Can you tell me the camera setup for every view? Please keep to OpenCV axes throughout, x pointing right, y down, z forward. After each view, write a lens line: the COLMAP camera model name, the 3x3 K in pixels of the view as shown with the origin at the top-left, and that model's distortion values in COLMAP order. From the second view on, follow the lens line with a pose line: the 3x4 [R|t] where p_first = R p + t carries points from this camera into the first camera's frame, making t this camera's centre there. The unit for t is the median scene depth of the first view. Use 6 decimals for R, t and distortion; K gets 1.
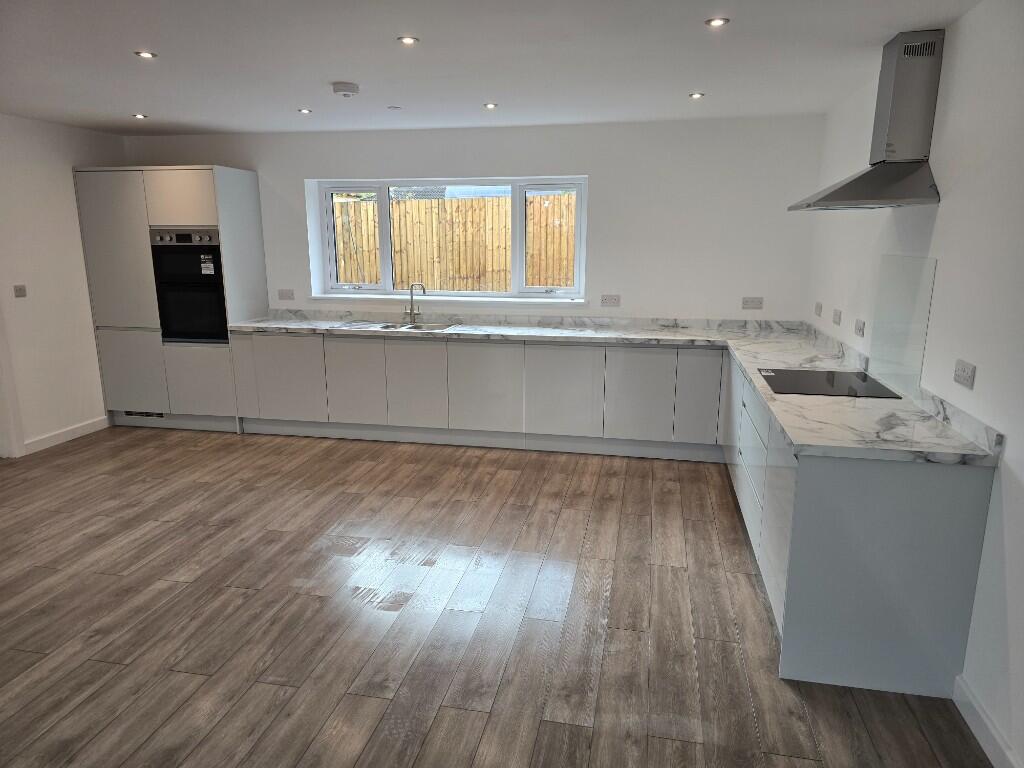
lens RADIAL K [[689.4, 0, 512.0], [0, 689.4, 384.0], [0, 0, 1]] dist [0.039477, -0.038941]
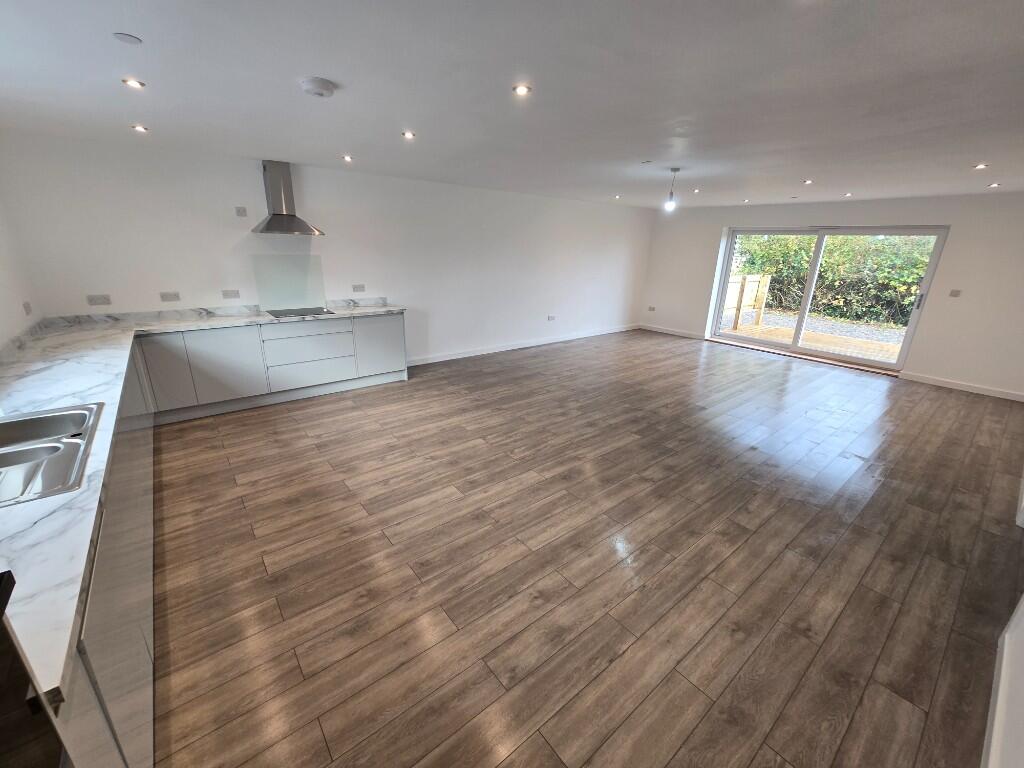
lens RADIAL K [[414.8, 0, 512.0], [0, 414.8, 384.0], [0, 0, 1]] dist [0.001115, 0.000116]
pose [[-0.772051, -0.224812, 0.594472, -0.771466], [0.105636, 0.876950, 0.468828, -0.292139], [-0.626720, 0.424757, -0.653302, 1.265730]]
